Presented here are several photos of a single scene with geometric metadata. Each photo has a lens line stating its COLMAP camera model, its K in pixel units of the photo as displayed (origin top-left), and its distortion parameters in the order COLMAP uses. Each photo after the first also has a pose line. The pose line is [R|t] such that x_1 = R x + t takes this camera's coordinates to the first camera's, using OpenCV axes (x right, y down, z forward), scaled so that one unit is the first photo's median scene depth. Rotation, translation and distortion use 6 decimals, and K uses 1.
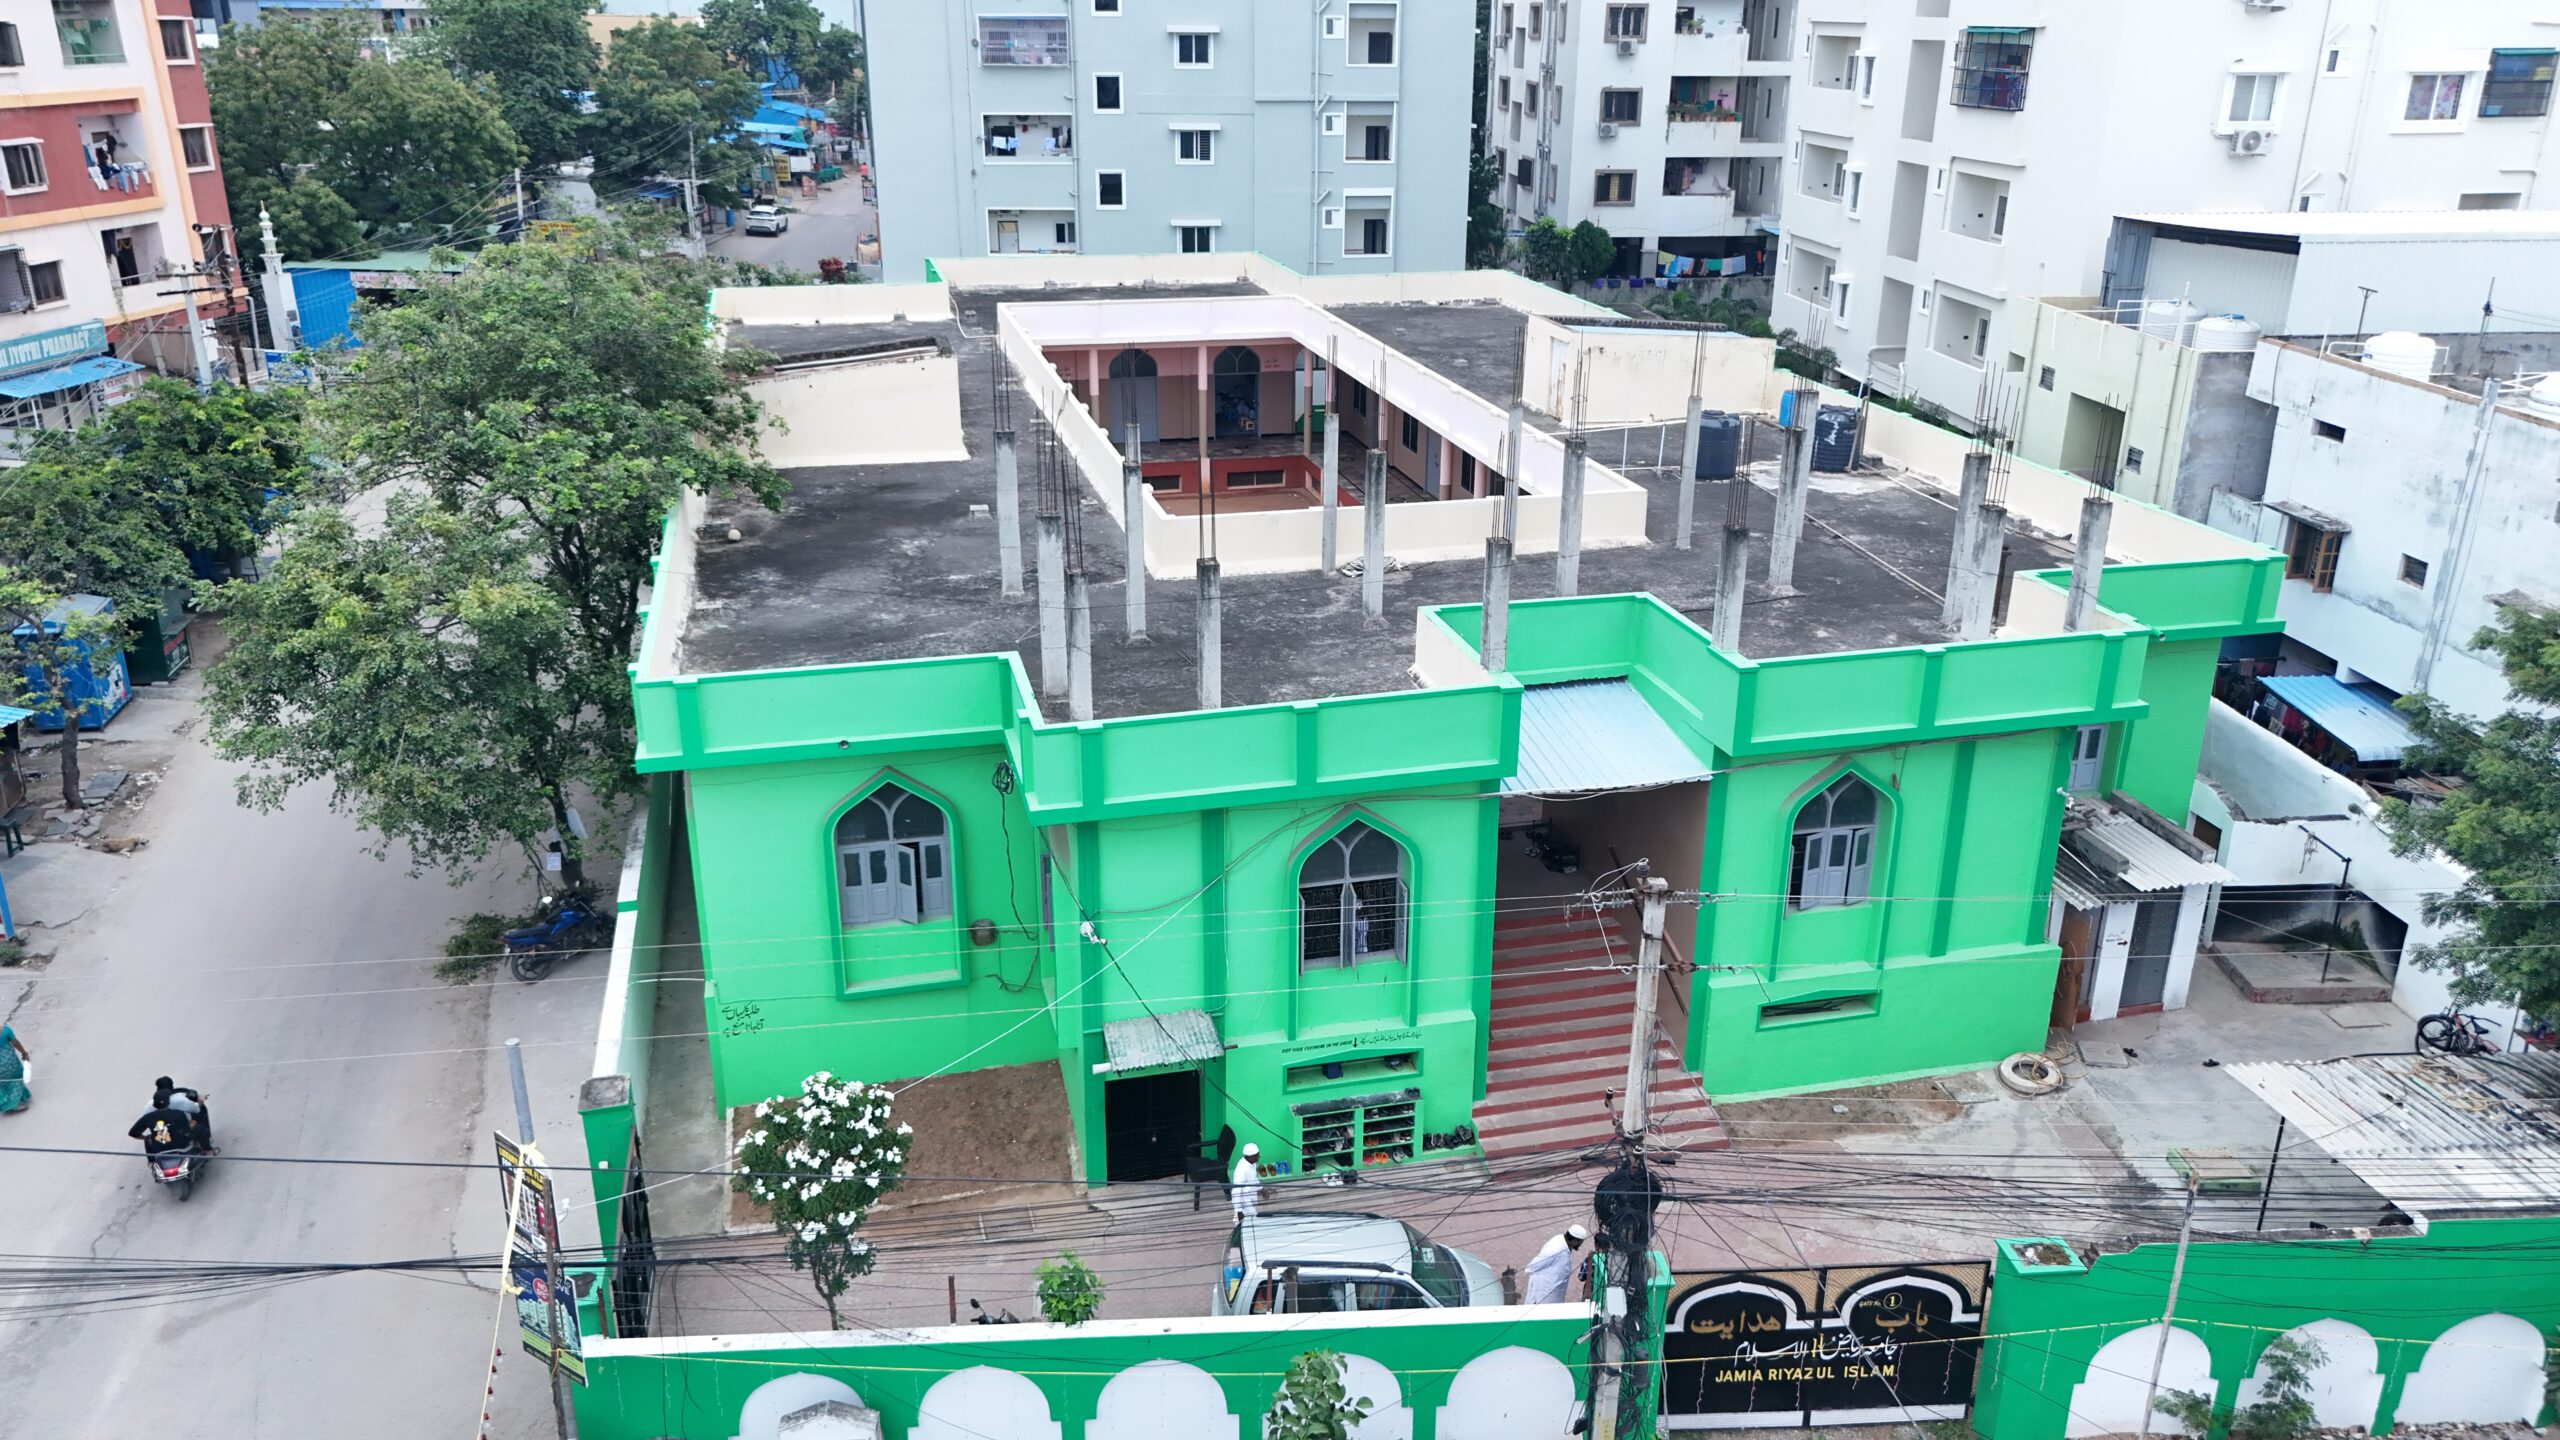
lens RADIAL K [[1828.6, 0, 1269.8], [0, 1828.6, 721.5], [0, 0, 1]] dist [0.032108, -0.006947]
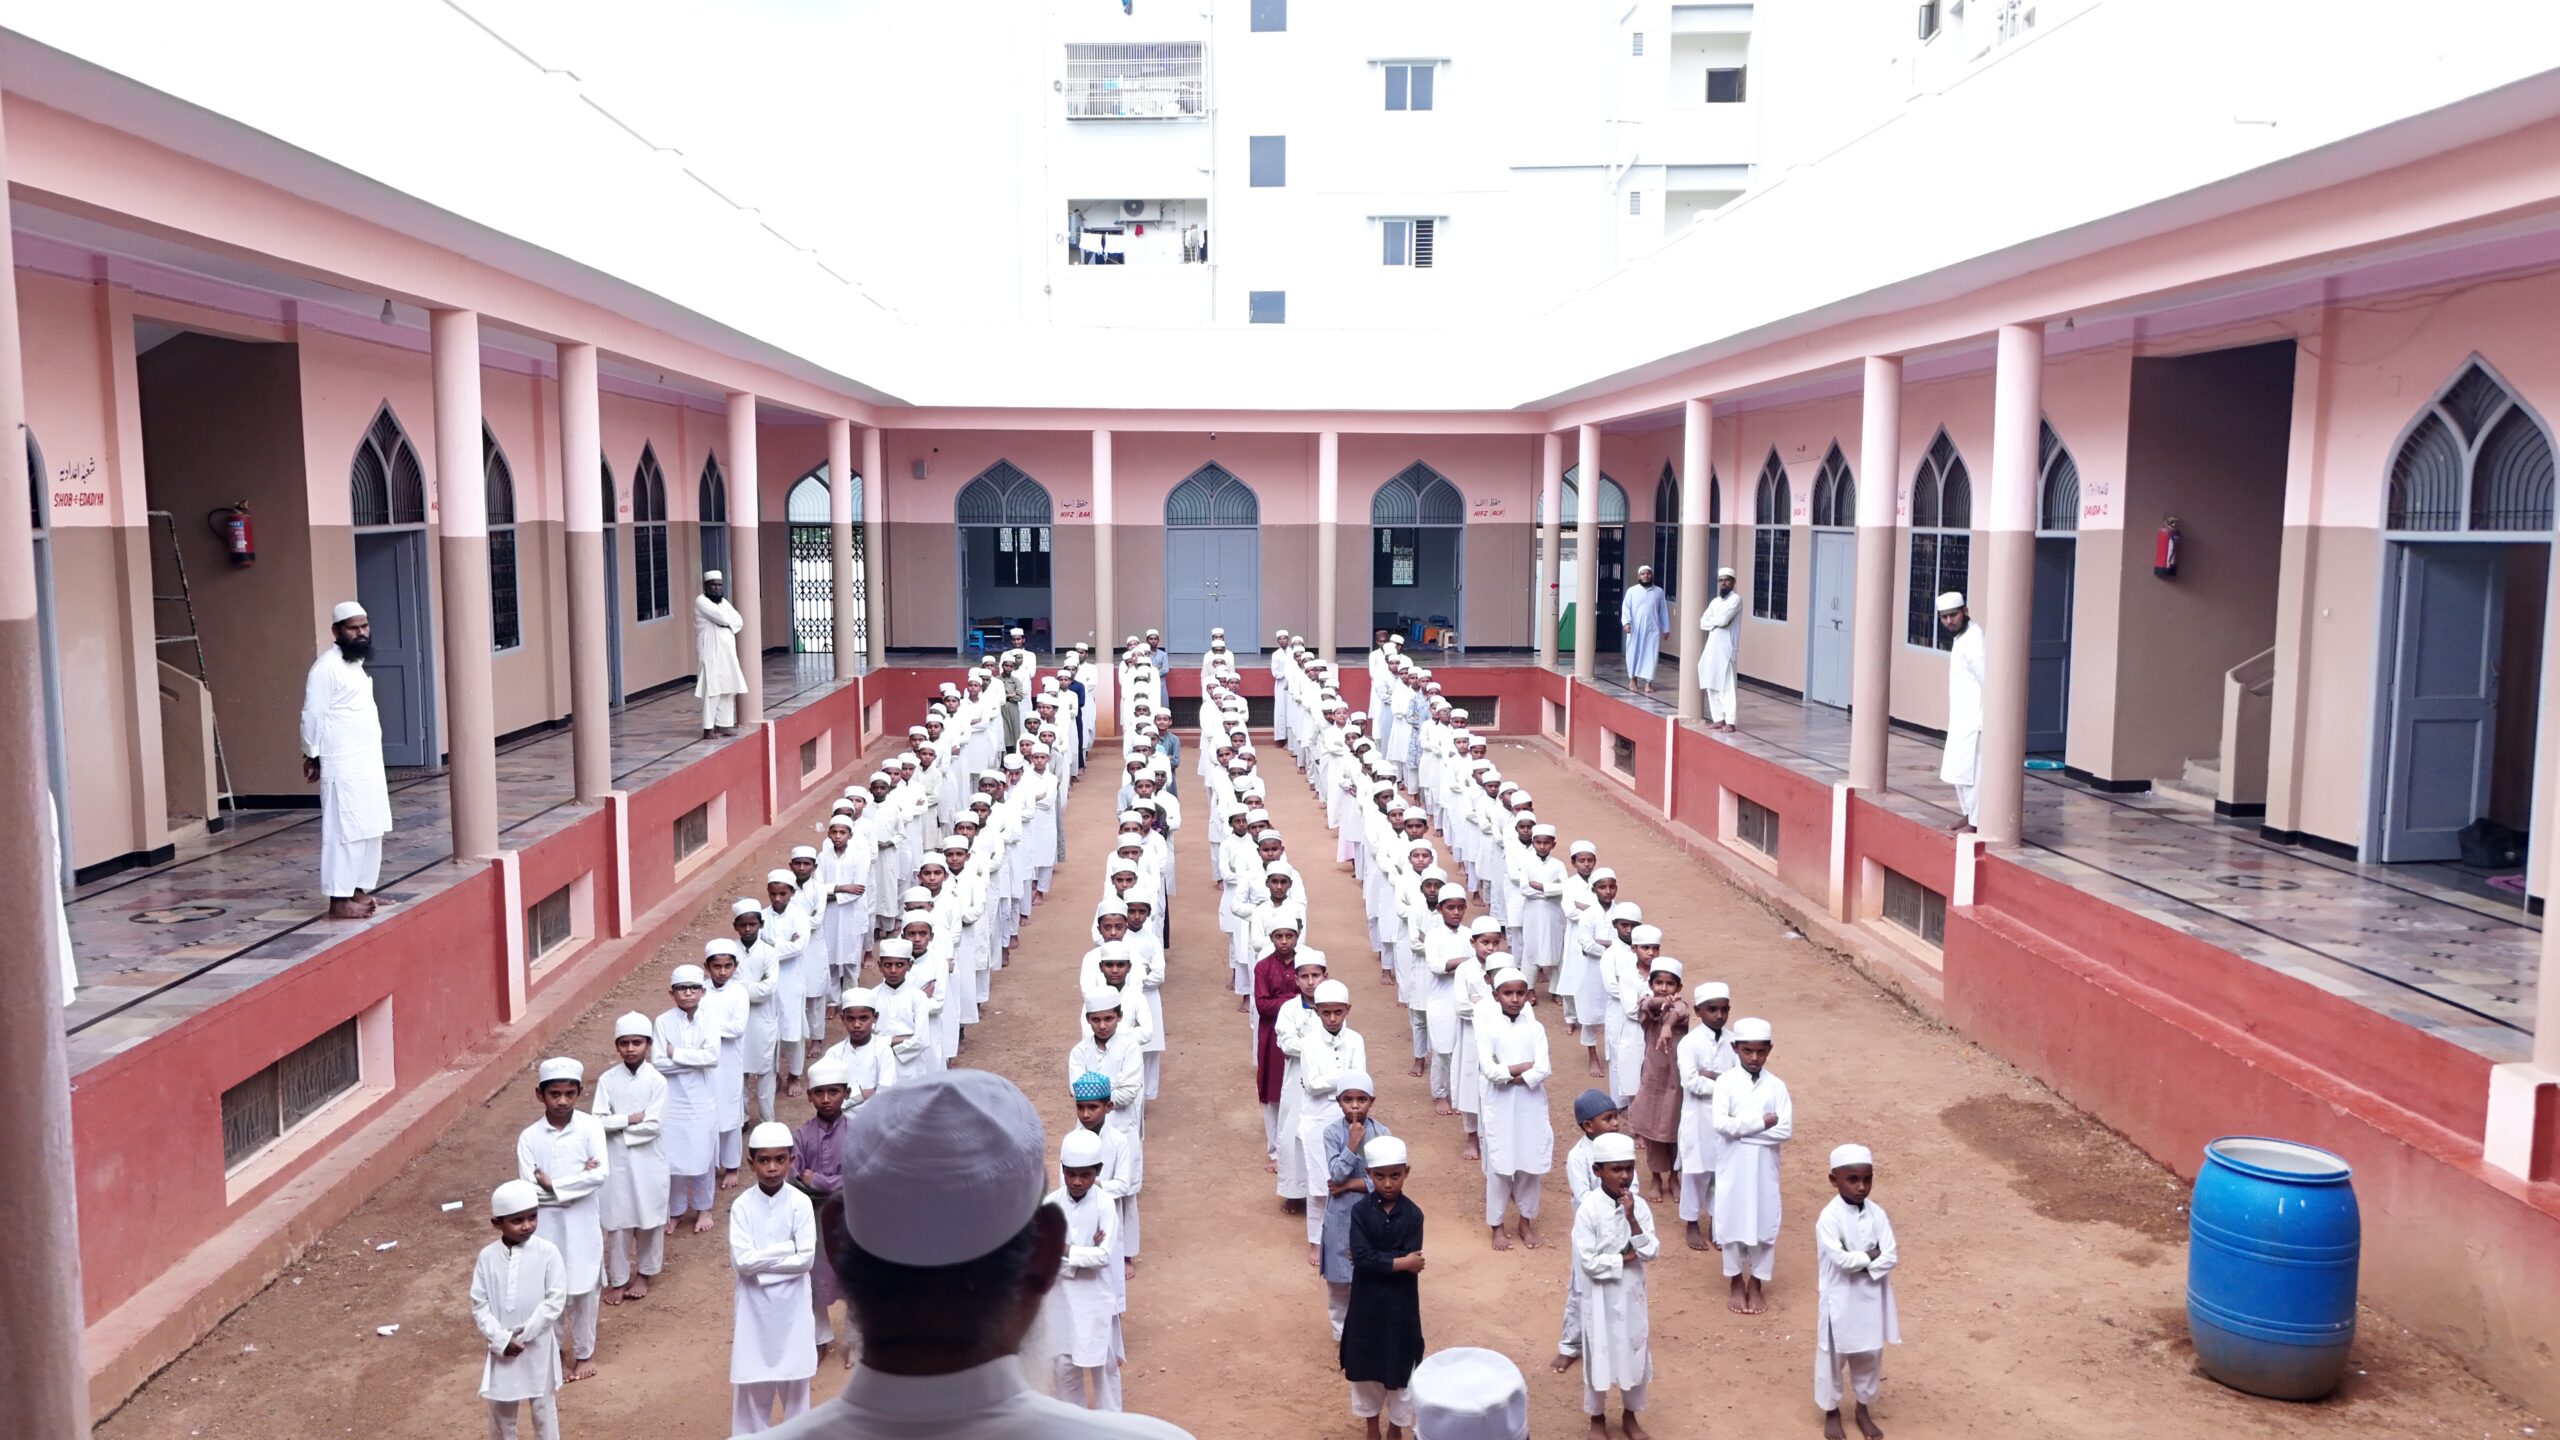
lens RADIAL K [[1828.6, 0, 1286.8], [0, 1828.6, 731.7], [0, 0, 1]] dist [0.032108, -0.006947]
pose [[0.981942, 0.024464, -0.187595, 0.043475], [-0.072158, 0.965073, -0.251848, -0.006016], [0.174881, 0.260836, 0.949411, 0.542910]]
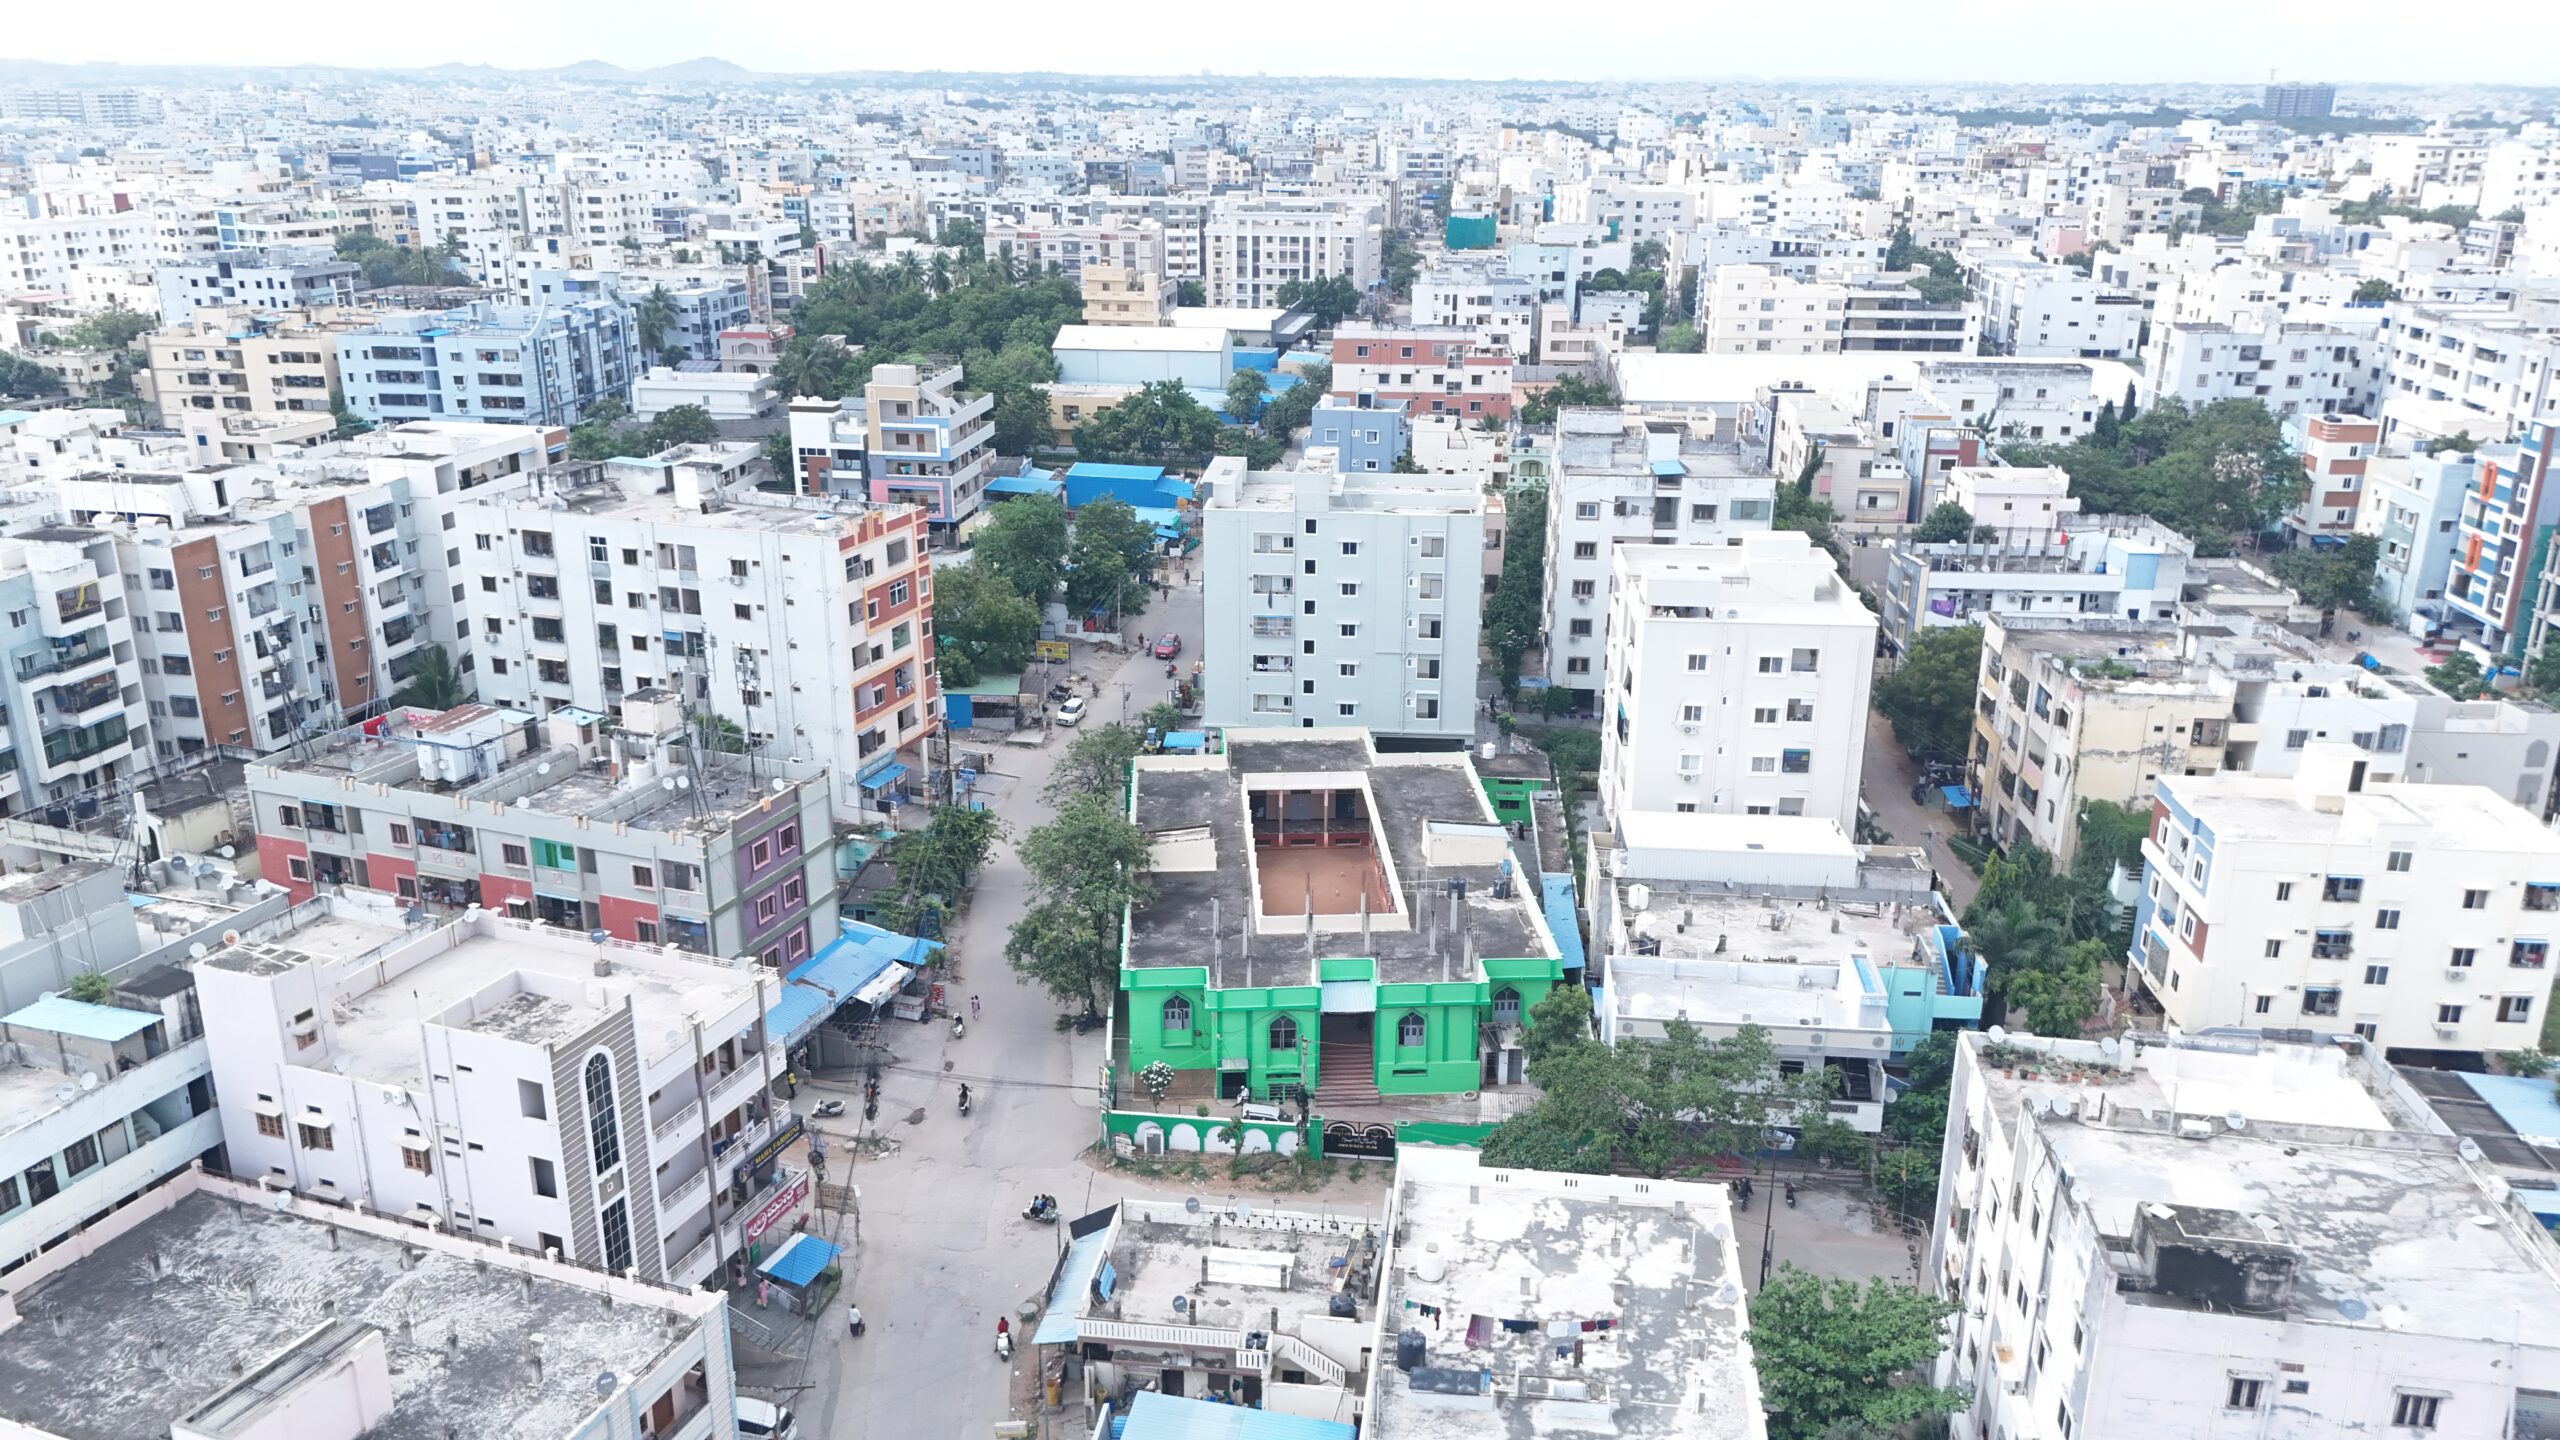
lens RADIAL K [[1828.6, 0, 1286.2], [0, 1828.6, 720.0], [0, 0, 1]] dist [0.032108, -0.006947]
pose [[0.982610, 0.056260, -0.176956, 0.322284], [-0.063794, 0.997270, -0.037175, -0.198275], [0.174381, 0.047817, 0.983517, -1.345061]]
